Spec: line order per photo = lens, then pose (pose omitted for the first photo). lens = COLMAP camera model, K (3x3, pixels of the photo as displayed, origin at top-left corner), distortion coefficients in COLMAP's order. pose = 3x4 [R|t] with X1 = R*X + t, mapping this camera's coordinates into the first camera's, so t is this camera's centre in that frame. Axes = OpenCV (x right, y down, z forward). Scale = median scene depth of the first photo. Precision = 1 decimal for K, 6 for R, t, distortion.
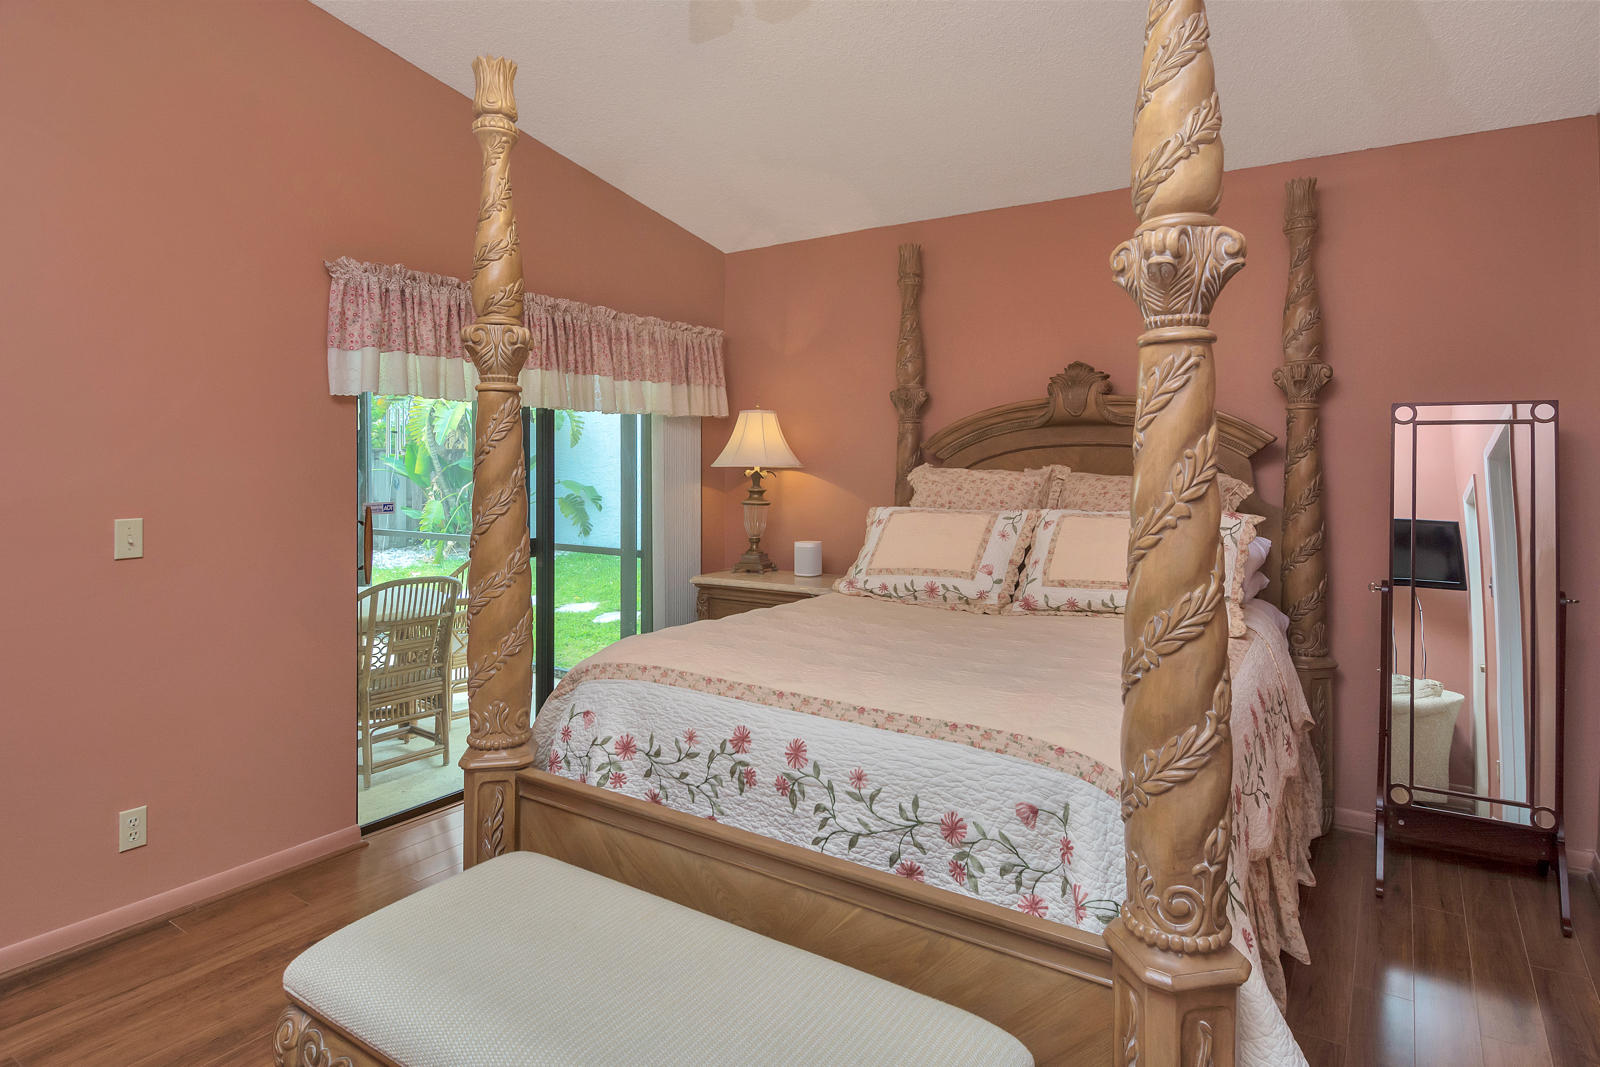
lens RADIAL K [[860.7, 0, 785.5], [0, 860.7, 473.5], [0, 0, 1]] dist [0.024792, -0.019813]
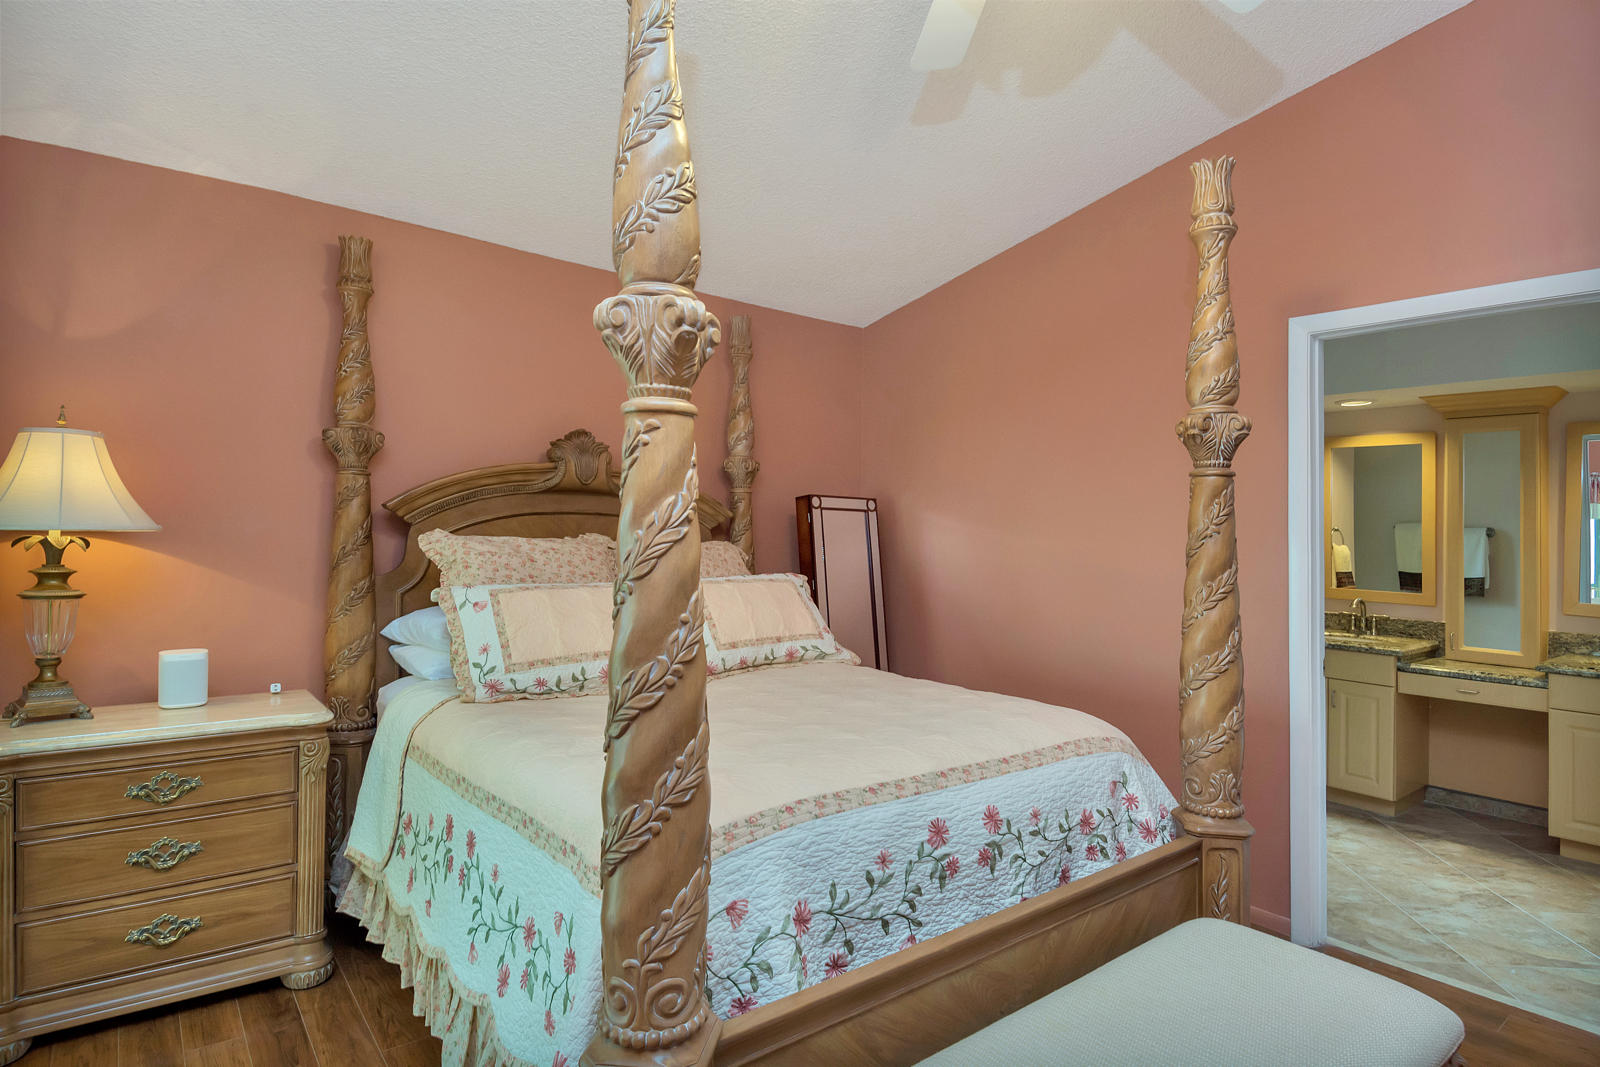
lens RADIAL K [[860.7, 0, 796.3], [0, 860.7, 523.6], [0, 0, 1]] dist [0.024792, -0.019813]
pose [[0.300511, 0.016191, 0.953641, -0.968305], [-0.004625, 0.999869, -0.015519, -0.012912], [-0.953767, 0.000253, 0.300547, 0.837952]]
